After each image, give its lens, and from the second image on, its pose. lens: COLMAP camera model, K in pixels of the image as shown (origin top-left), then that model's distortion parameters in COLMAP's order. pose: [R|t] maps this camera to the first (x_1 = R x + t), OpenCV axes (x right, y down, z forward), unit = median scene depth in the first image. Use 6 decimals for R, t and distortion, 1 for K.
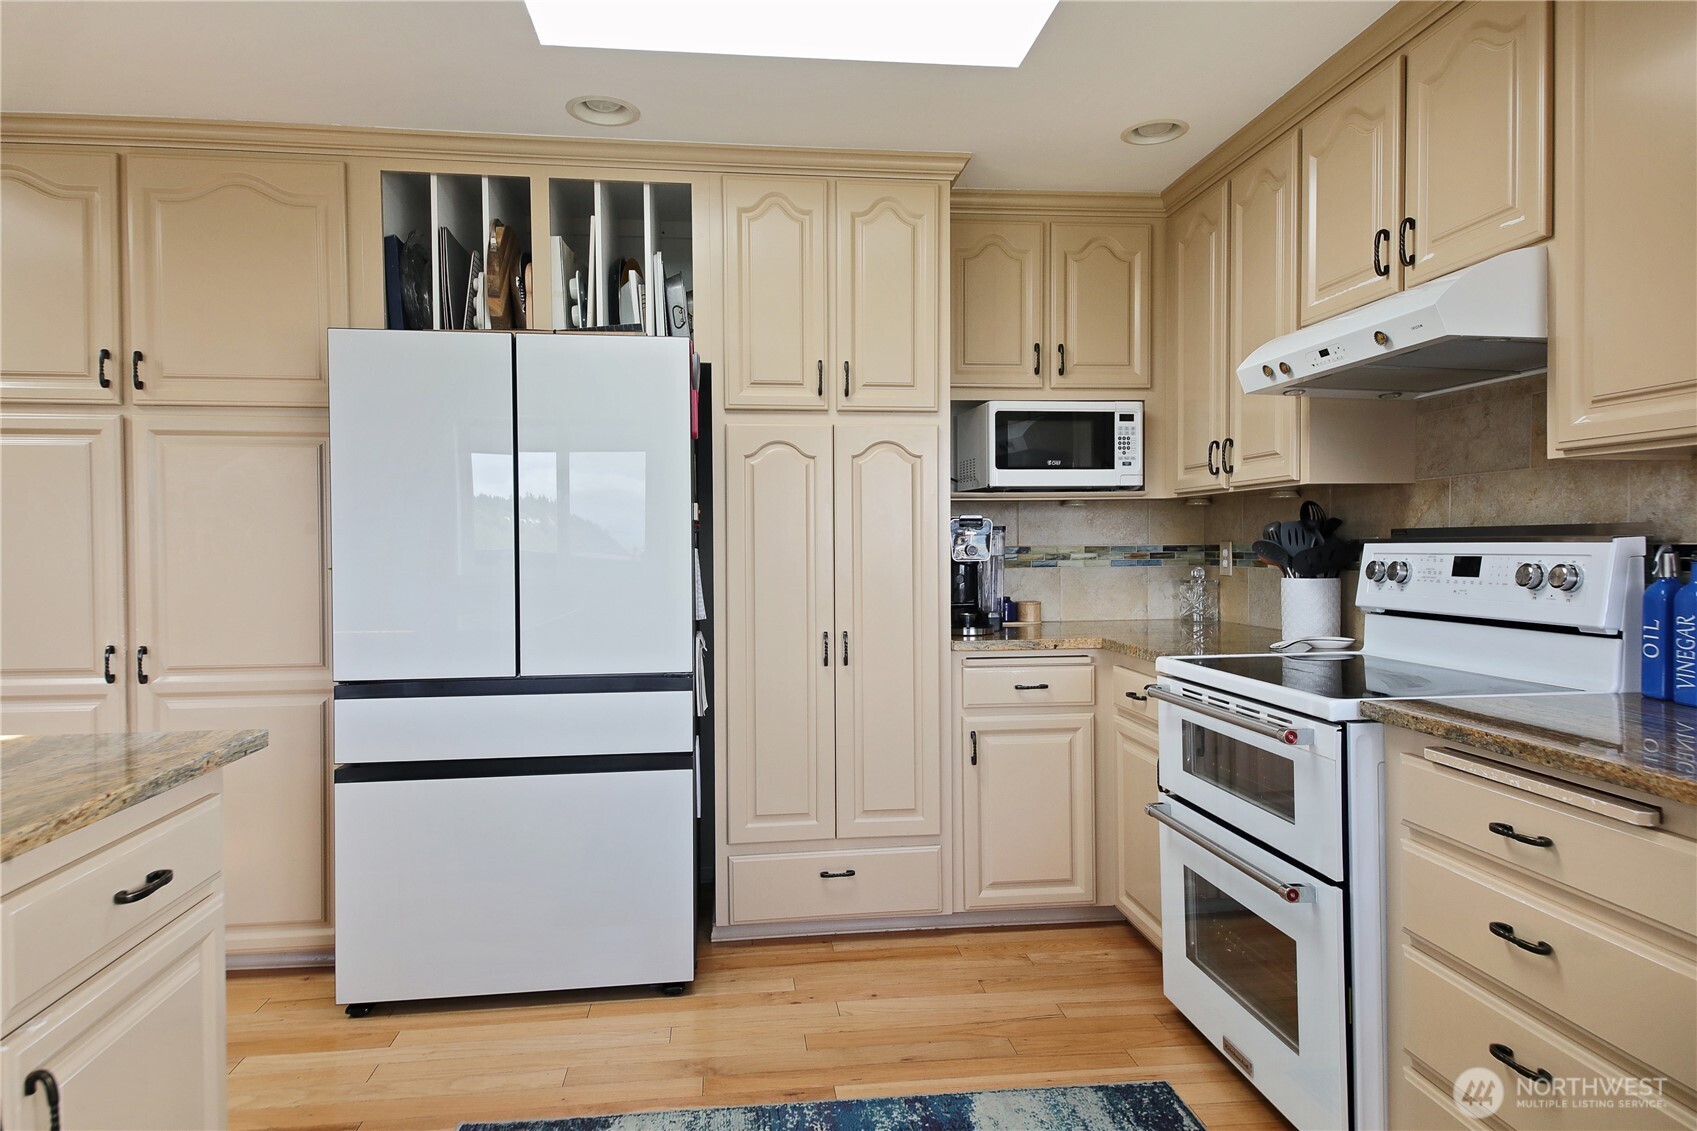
lens RADIAL K [[1008.4, 0, 850.5], [0, 1008.4, 562.9], [0, 0, 1]] dist [0.029930, -0.004930]
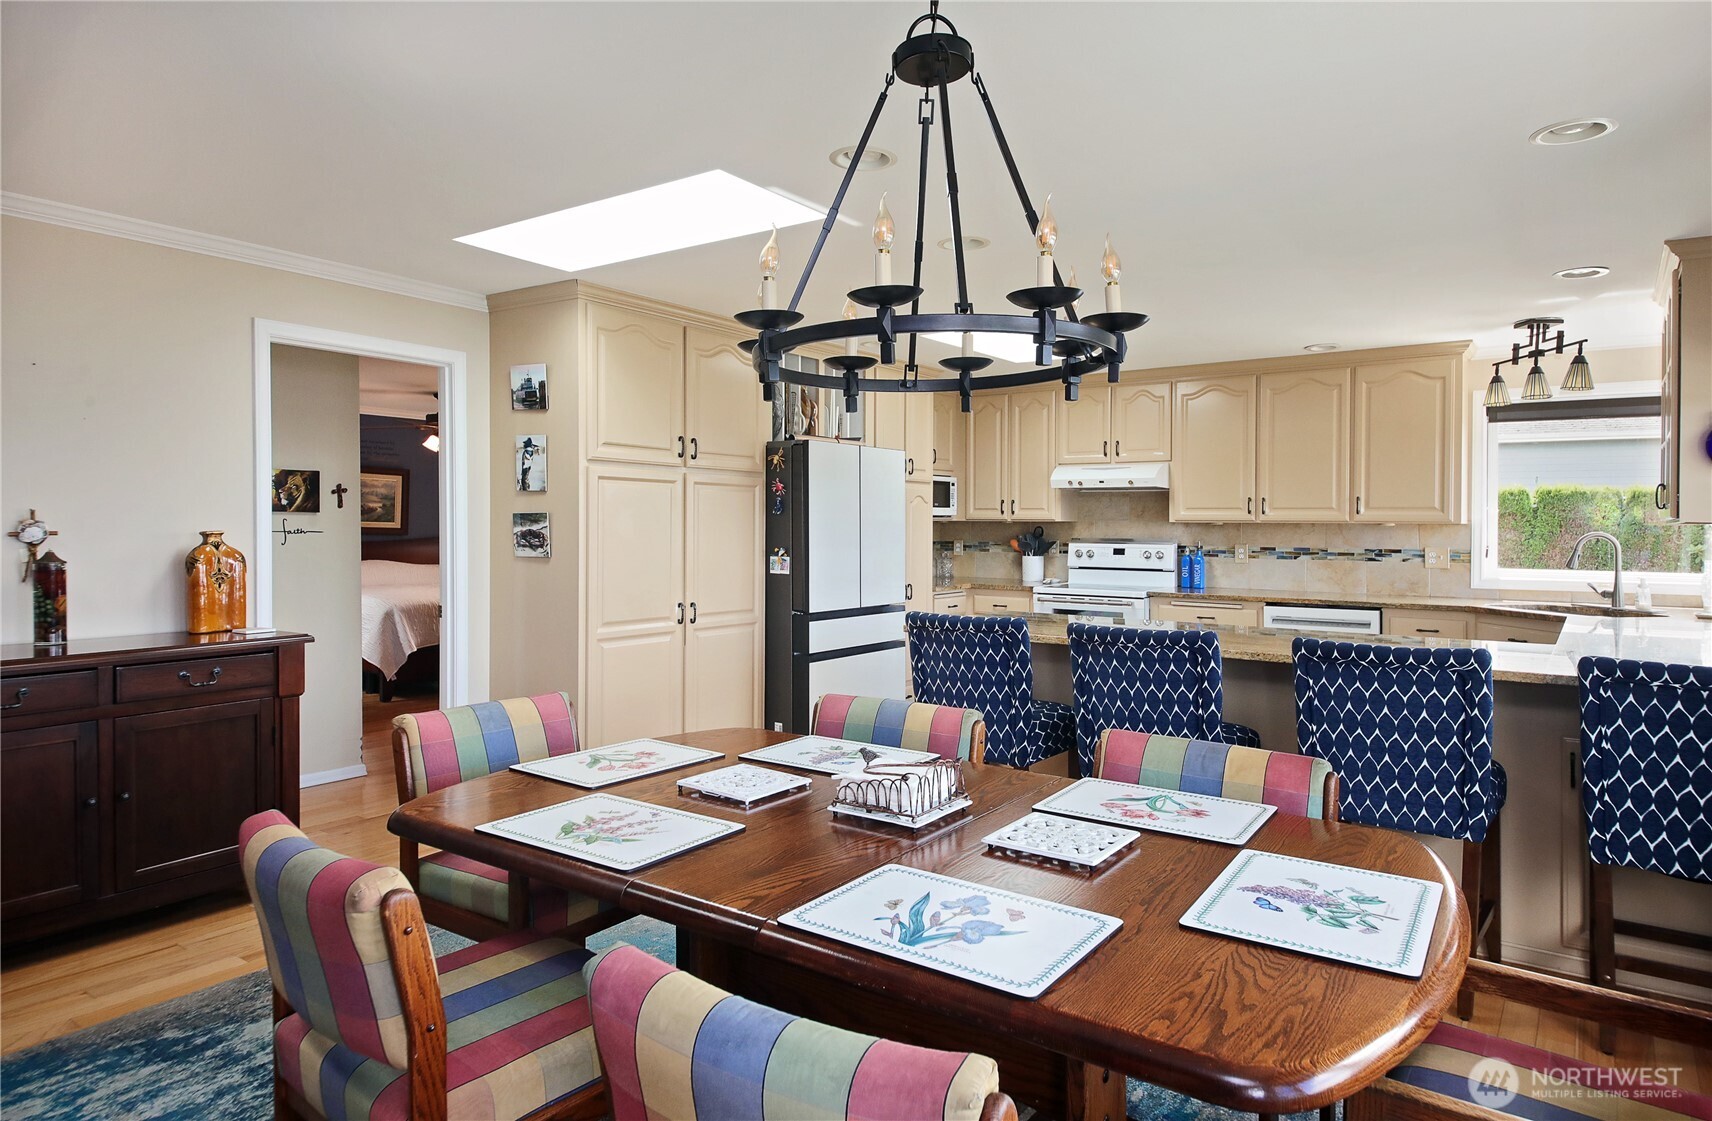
lens RADIAL K [[1054.8, 0, 833.8], [0, 1054.8, 515.3], [0, 0, 1]] dist [0.054181, -0.013833]
pose [[0.678629, 0.015855, 0.734310, -1.995475], [0.002650, 0.999708, -0.024035, -0.027100], [-0.734477, 0.018257, 0.678388, -0.458621]]
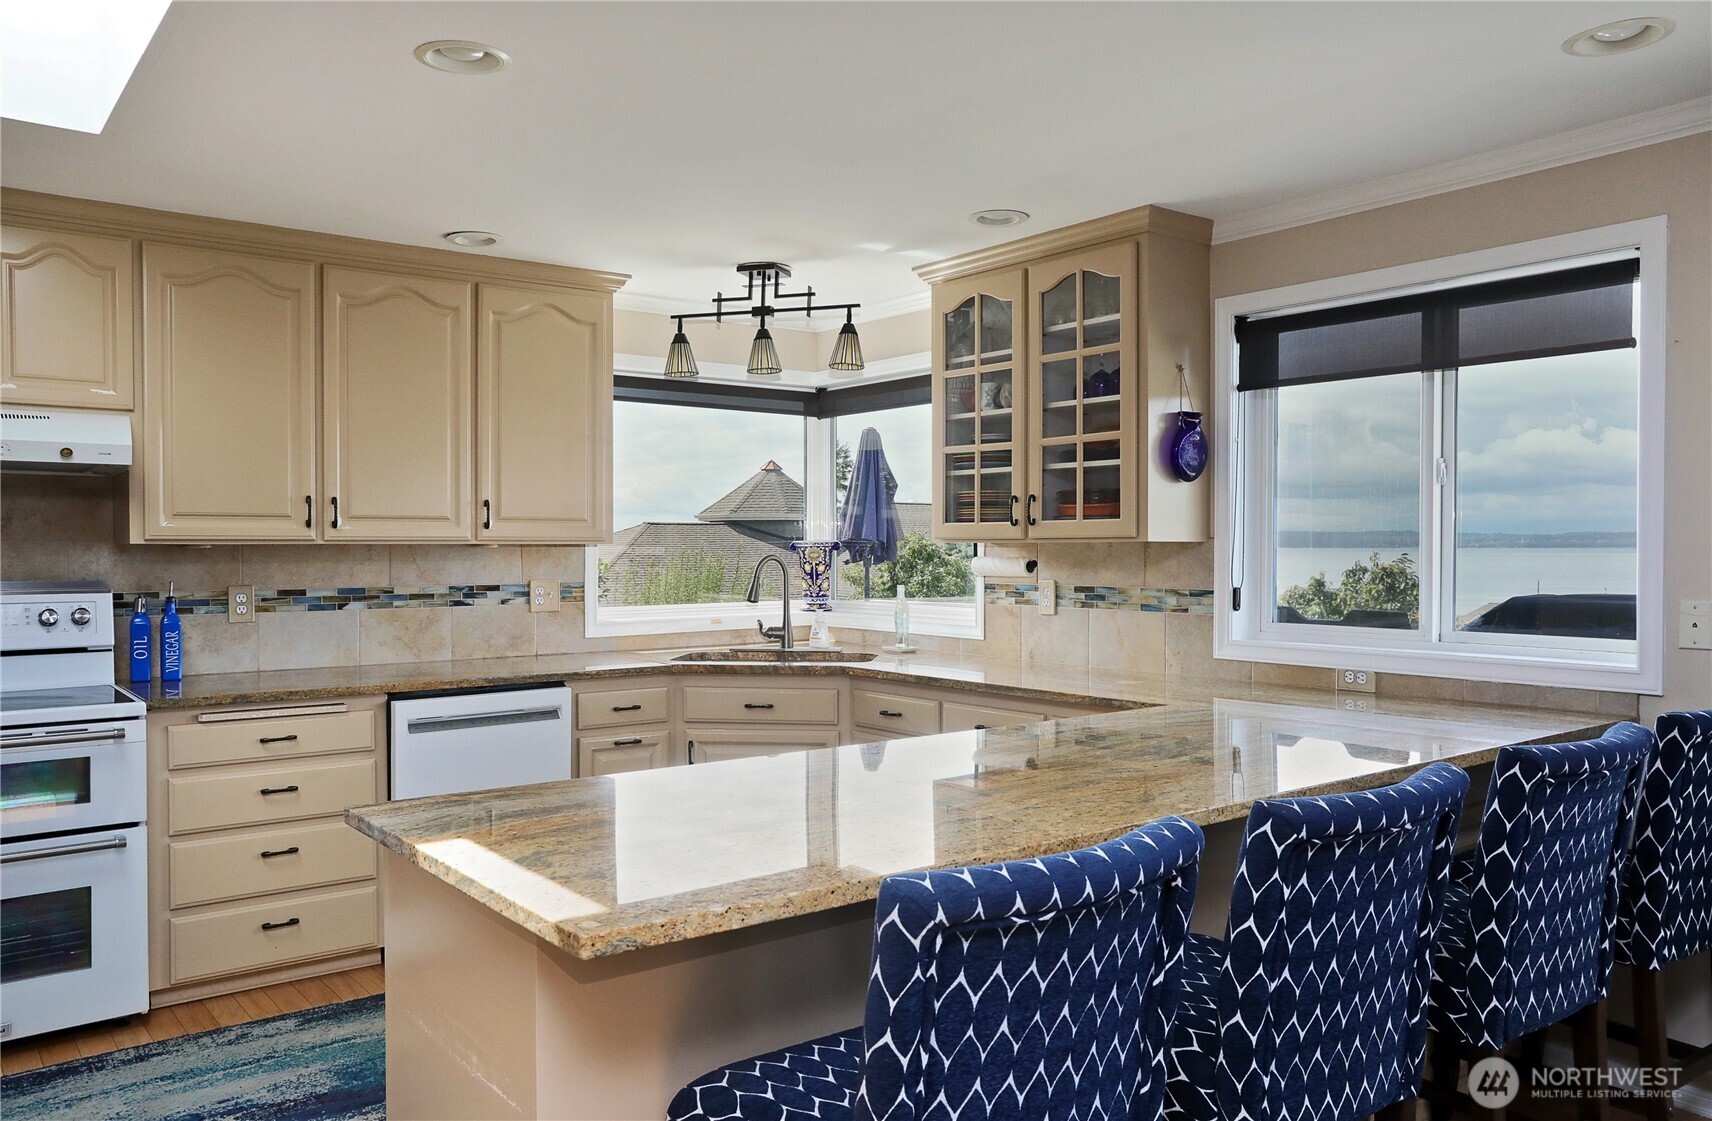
lens RADIAL K [[1287.0, 0, 878.3], [0, 1287.0, 566.1], [0, 0, 1]] dist [-0.038154, 0.063071]
pose [[-0.525804, -0.005791, 0.850586, -1.205976], [0.020867, 0.999588, 0.019705, -0.056968], [-0.850350, 0.028110, -0.525466, 0.747301]]
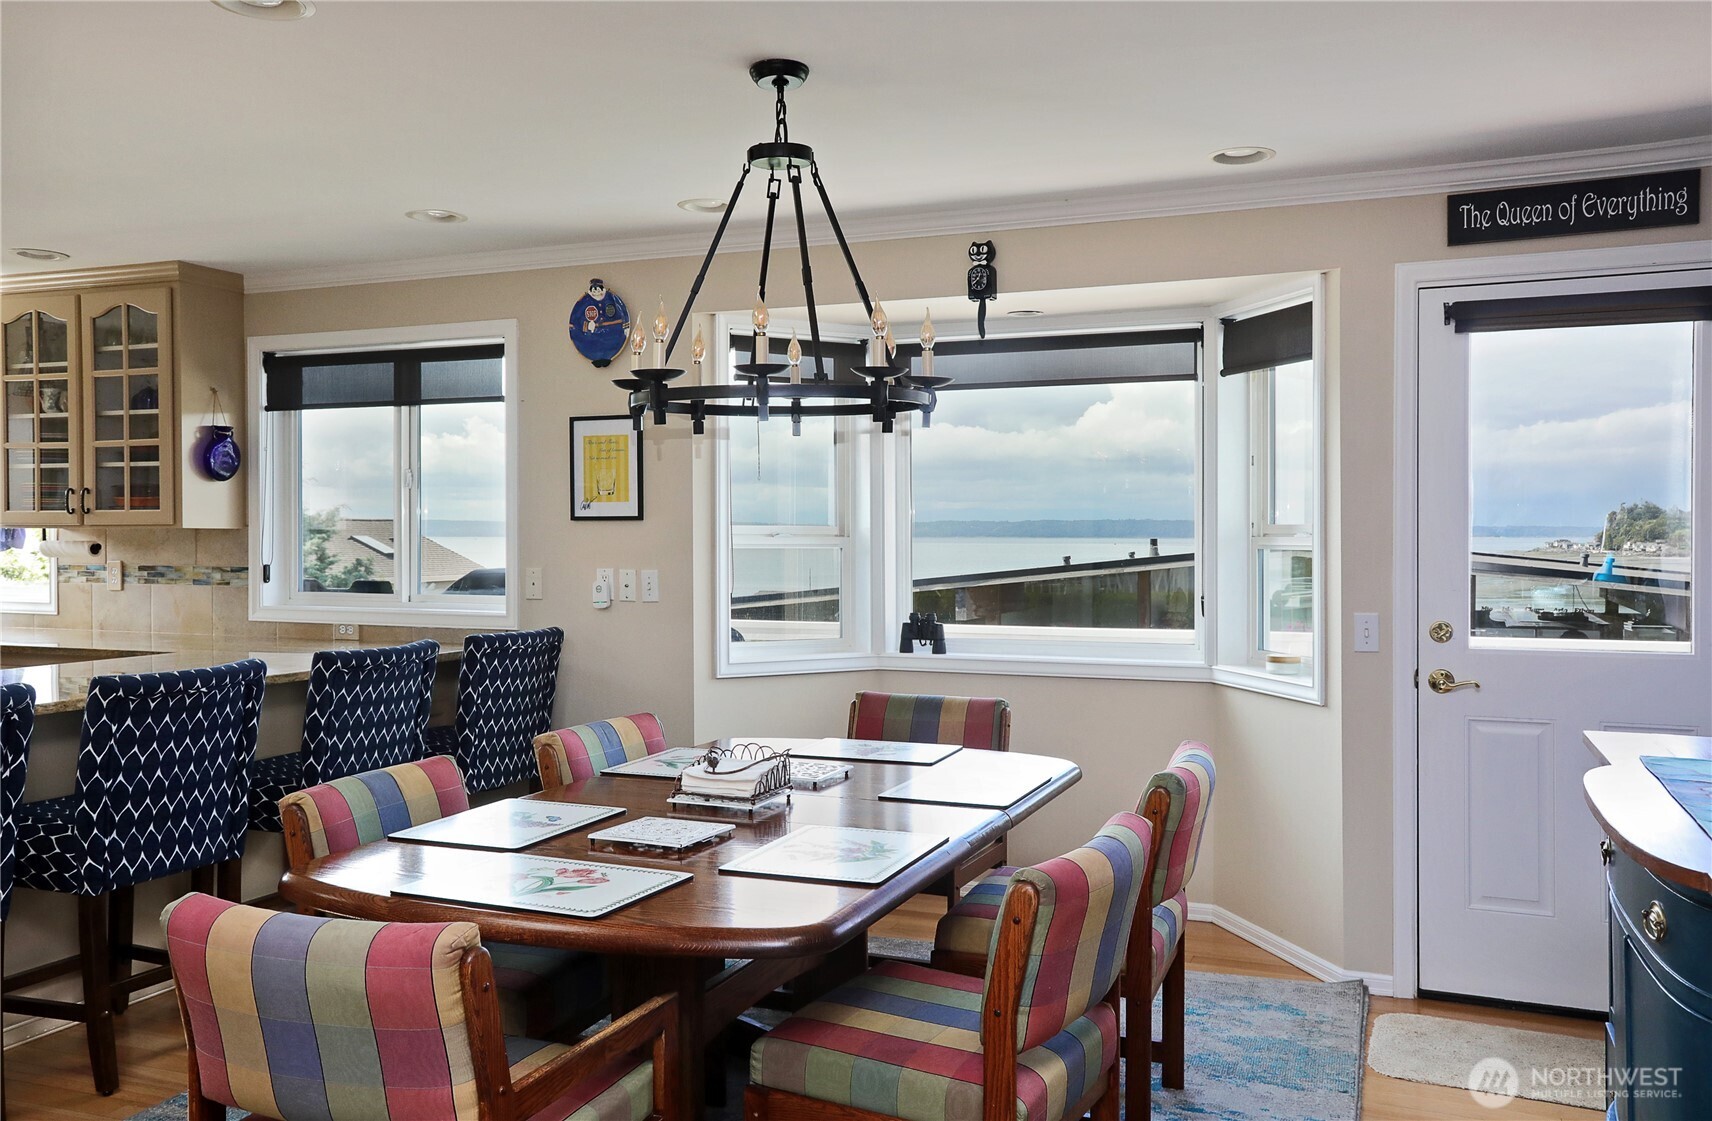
lens RADIAL K [[1381.4, 0, 847.4], [0, 1381.4, 561.3], [0, 0, 1]] dist [0.019006, 0.067019]
pose [[-0.871332, -0.004095, 0.490677, -1.937766], [0.013891, 0.999359, 0.033009, -0.054970], [-0.490497, 0.035578, -0.870716, 0.989890]]
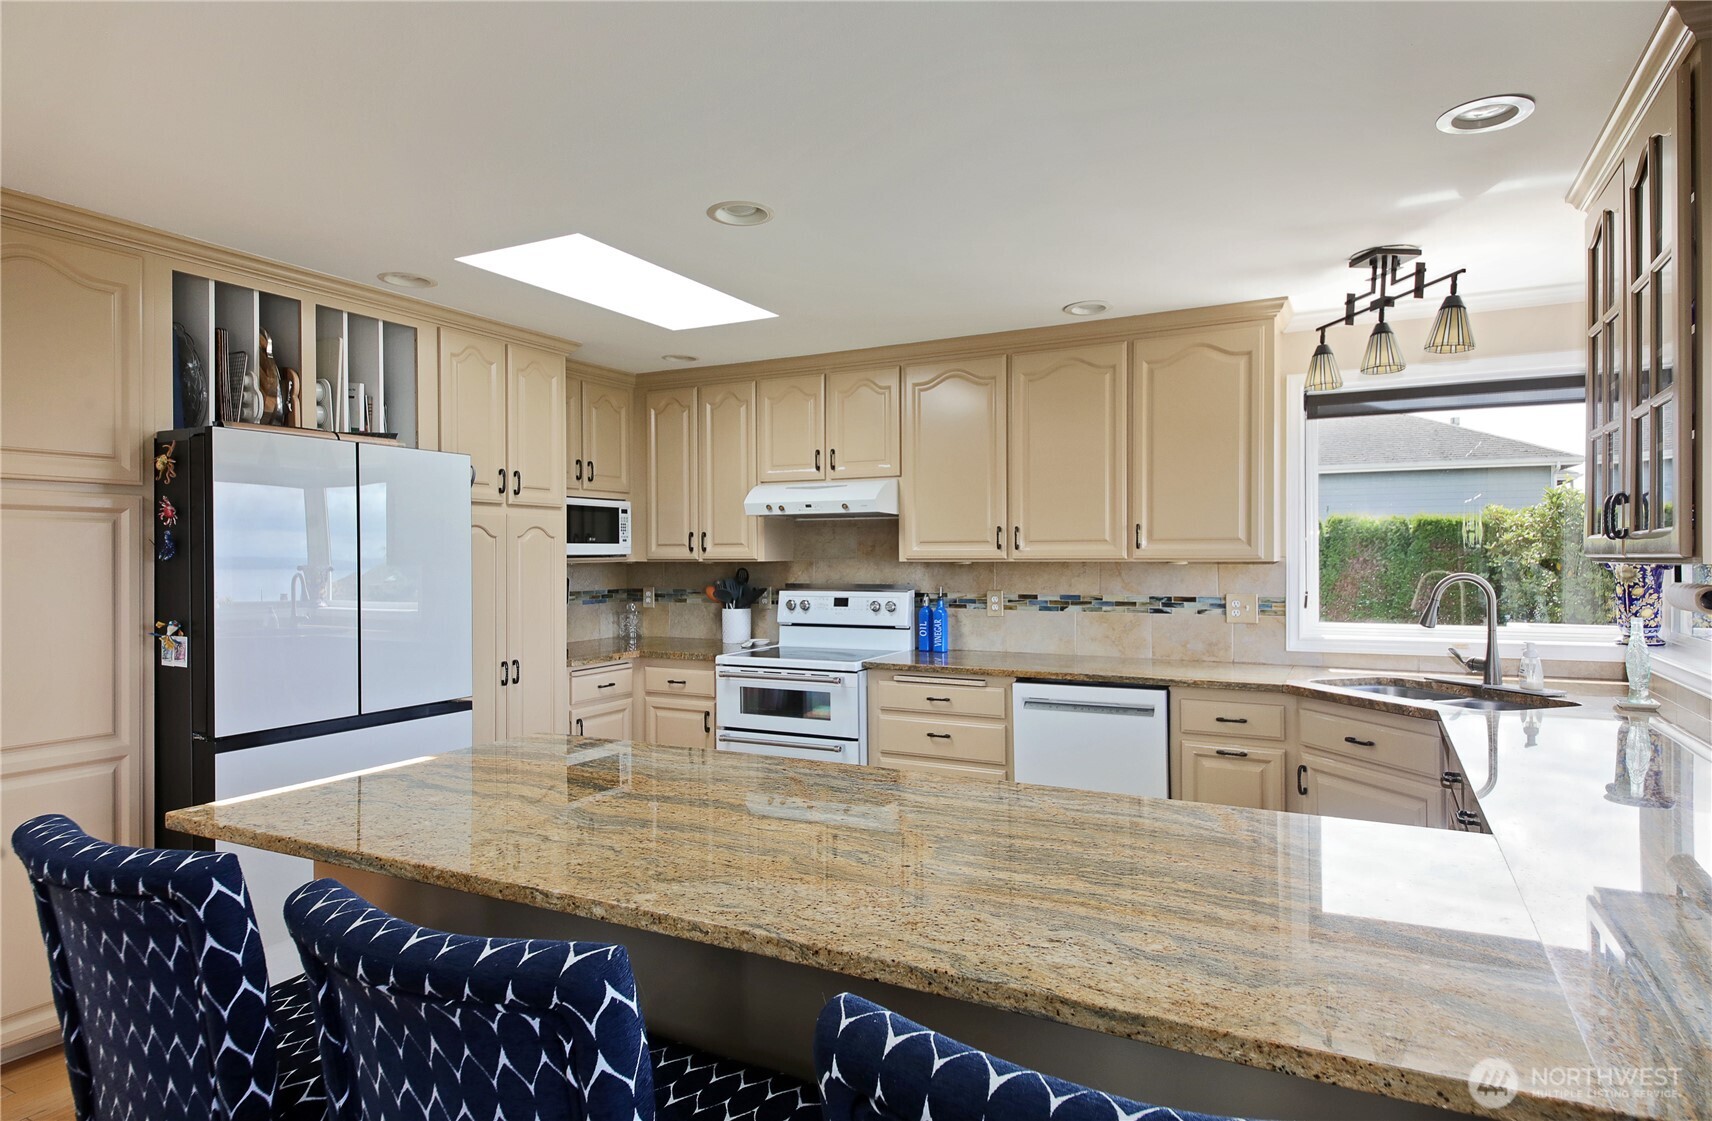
lens RADIAL K [[971.8, 0, 851.2], [0, 971.8, 557.7], [0, 0, 1]] dist [0.039272, -0.007775]
pose [[0.567709, 0.001867, 0.823227, -0.987685], [0.016158, 0.999780, -0.013410, -0.056369], [-0.823071, 0.020915, 0.567554, -0.203869]]
